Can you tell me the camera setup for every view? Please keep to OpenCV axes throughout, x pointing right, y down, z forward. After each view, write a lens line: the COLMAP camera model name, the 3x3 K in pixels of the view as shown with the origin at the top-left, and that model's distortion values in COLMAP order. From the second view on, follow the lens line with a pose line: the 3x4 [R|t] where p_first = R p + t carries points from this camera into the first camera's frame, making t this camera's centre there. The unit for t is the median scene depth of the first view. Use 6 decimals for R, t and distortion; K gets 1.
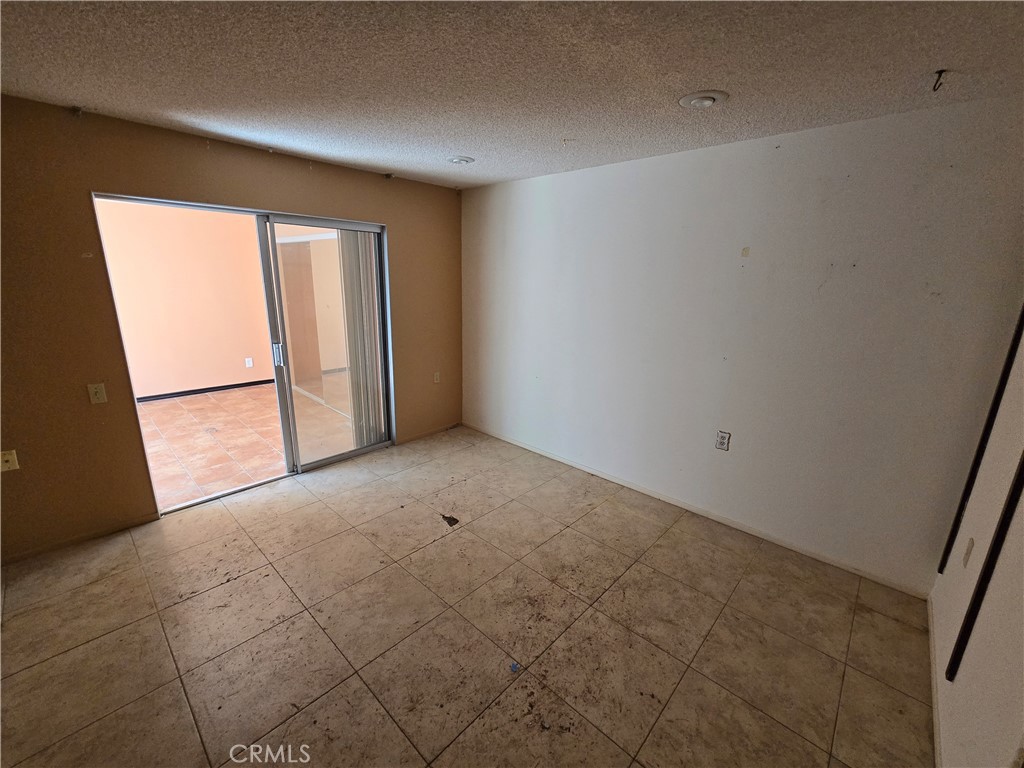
lens RADIAL K [[423.2, 0, 514.9], [0, 423.2, 384.4], [0, 0, 1]] dist [-0.002263, 0.002256]
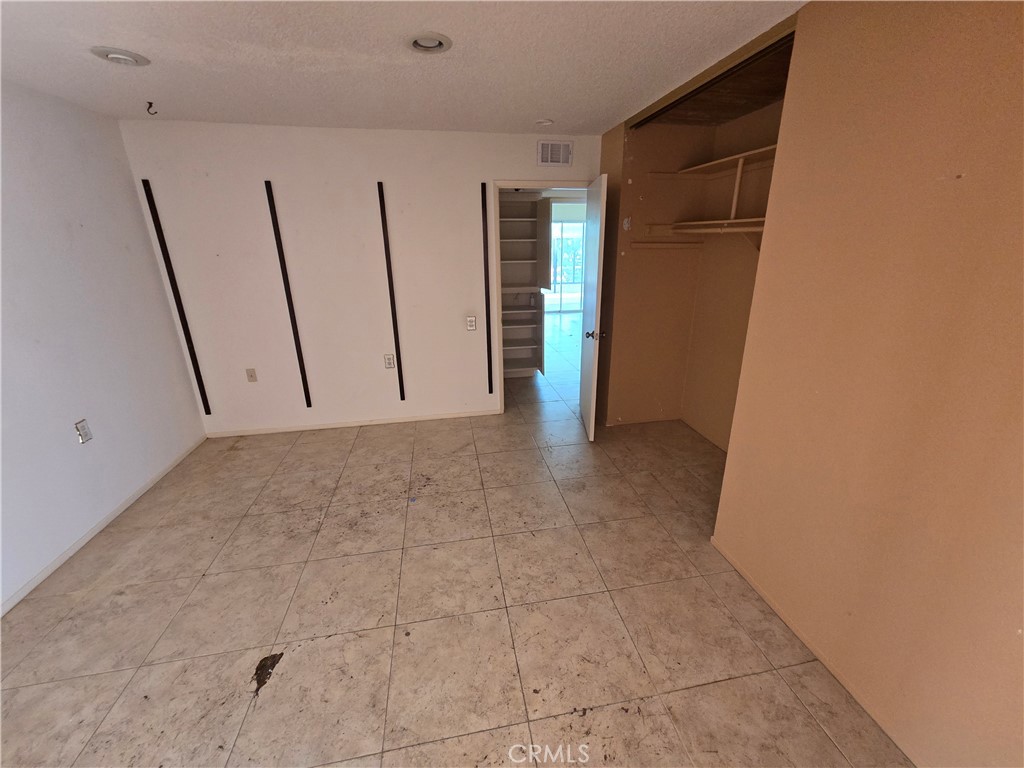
lens RADIAL K [[423.2, 0, 514.3], [0, 423.2, 386.6], [0, 0, 1]] dist [-0.002263, 0.002256]
pose [[-0.794973, -0.217768, 0.566211, -0.922546], [0.139016, 0.843117, 0.519450, -0.369444], [-0.590502, 0.491661, -0.639982, 1.334753]]
